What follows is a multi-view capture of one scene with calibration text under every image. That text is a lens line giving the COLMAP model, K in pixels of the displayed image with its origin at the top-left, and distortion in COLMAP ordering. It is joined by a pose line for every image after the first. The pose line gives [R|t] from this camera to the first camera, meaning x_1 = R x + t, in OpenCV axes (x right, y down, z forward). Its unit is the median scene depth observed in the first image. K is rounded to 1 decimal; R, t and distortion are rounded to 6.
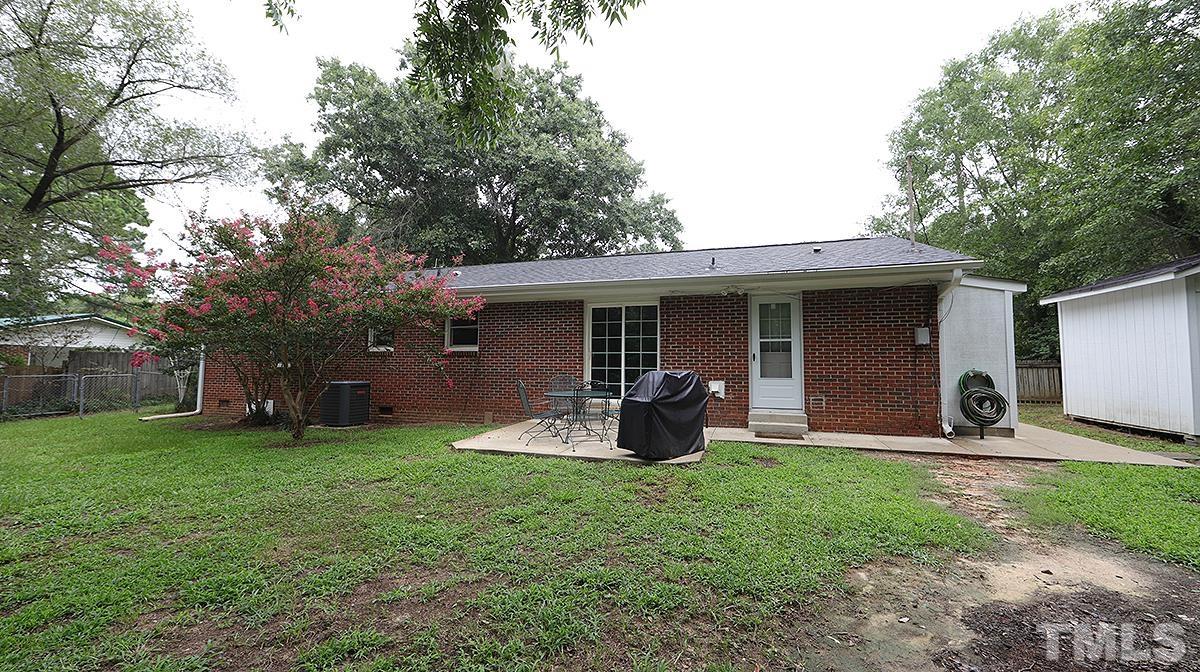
lens RADIAL K [[469.2, 0, 608.8], [0, 469.2, 340.7], [0, 0, 1]] dist [0.002181, 0.000812]
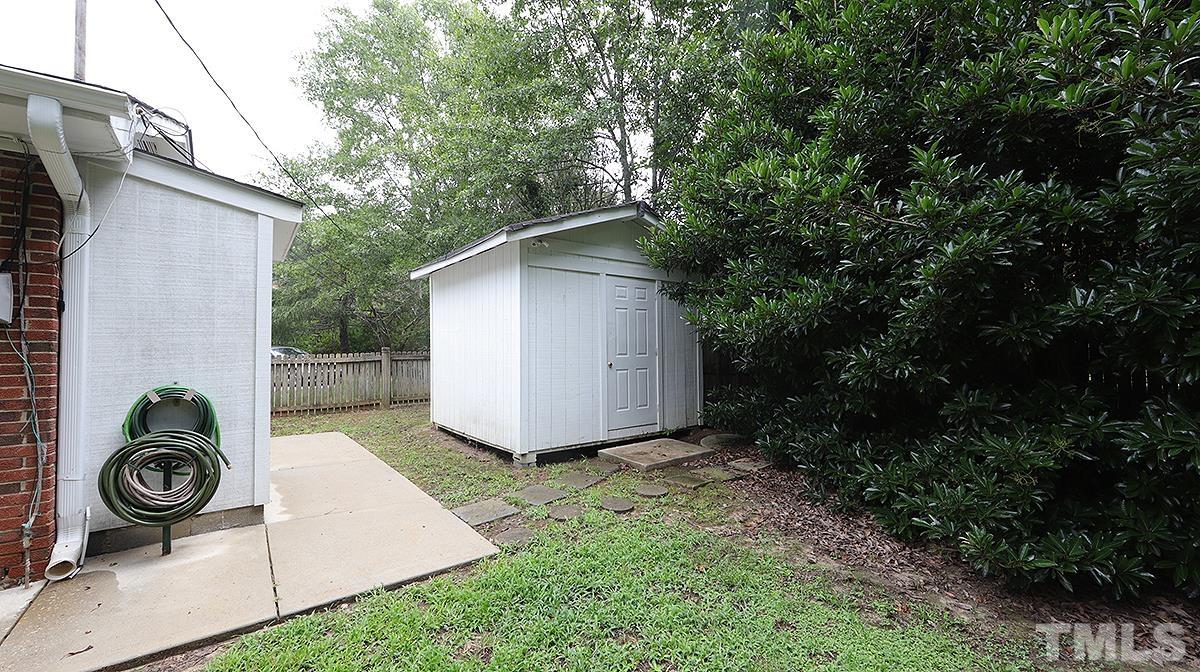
lens RADIAL K [[469.2, 0, 600.3], [0, 469.2, 335.7], [0, 0, 1]] dist [0.002181, 0.000812]
pose [[0.571187, 0.016919, 0.820645, 0.649740], [-0.033347, 0.999440, 0.002605, 0.003071], [-0.820142, -0.028854, 0.571432, 0.440254]]
